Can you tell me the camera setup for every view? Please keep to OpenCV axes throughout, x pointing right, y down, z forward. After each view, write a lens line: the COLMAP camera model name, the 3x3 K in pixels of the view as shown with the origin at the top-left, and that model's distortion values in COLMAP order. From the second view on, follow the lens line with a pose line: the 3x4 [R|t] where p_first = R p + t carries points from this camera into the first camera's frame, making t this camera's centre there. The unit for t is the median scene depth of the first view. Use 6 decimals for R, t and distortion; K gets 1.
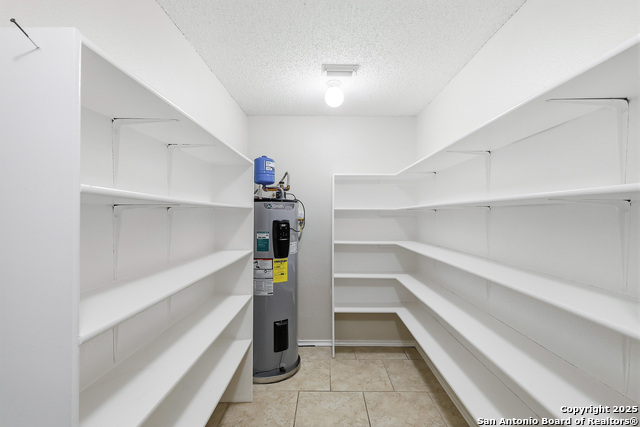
lens RADIAL K [[290.0, 0, 321.7], [0, 290.0, 214.7], [0, 0, 1]] dist [-0.000183, 0.000299]
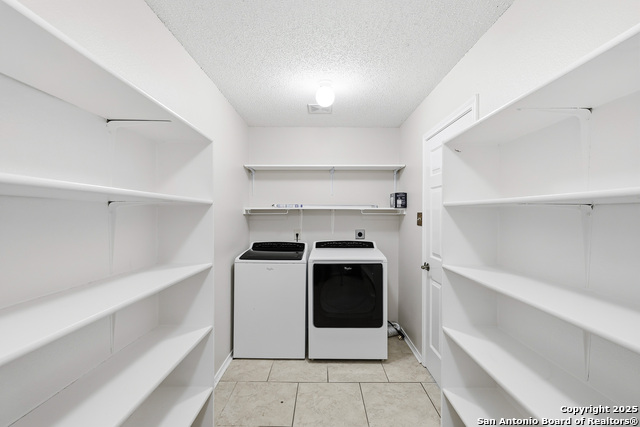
lens RADIAL K [[290.0, 0, 321.7], [0, 290.0, 214.7], [0, 0, 1]] dist [-0.000183, 0.000299]
pose [[0.999138, 0.016819, 0.037956, -0.000484], [-0.016667, 0.999852, -0.004317, 0.002303], [-0.038023, 0.003681, 0.999270, 0.255790]]
